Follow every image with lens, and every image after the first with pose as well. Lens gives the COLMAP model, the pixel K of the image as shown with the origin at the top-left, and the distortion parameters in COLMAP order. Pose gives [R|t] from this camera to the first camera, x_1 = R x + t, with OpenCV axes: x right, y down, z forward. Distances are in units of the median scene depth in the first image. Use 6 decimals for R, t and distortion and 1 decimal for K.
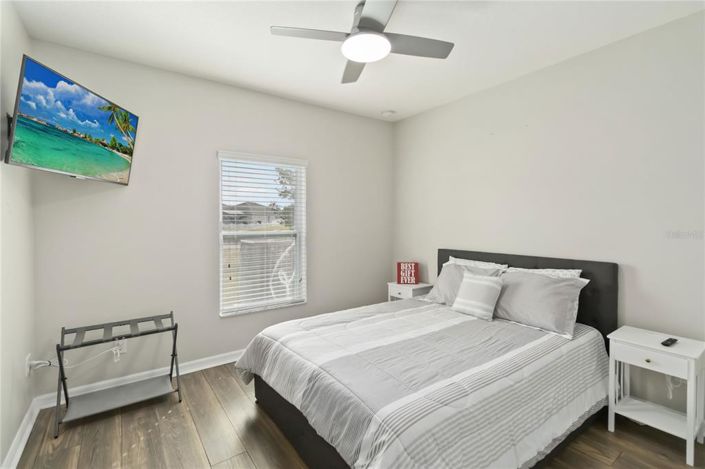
lens RADIAL K [[326.4, 0, 349.2], [0, 326.4, 226.9], [0, 0, 1]] dist [0.001402, 0.000513]
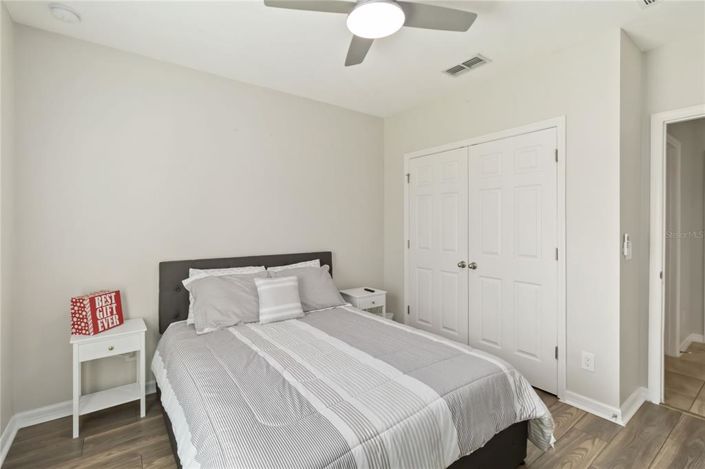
lens RADIAL K [[326.4, 0, 349.2], [0, 326.4, 226.9], [0, 0, 1]] dist [0.001402, 0.000513]
pose [[-0.038949, -0.022084, 0.998997, -0.430856], [0.005721, 0.999734, 0.022324, -0.022697], [-0.999225, 0.006585, -0.038812, 0.582930]]
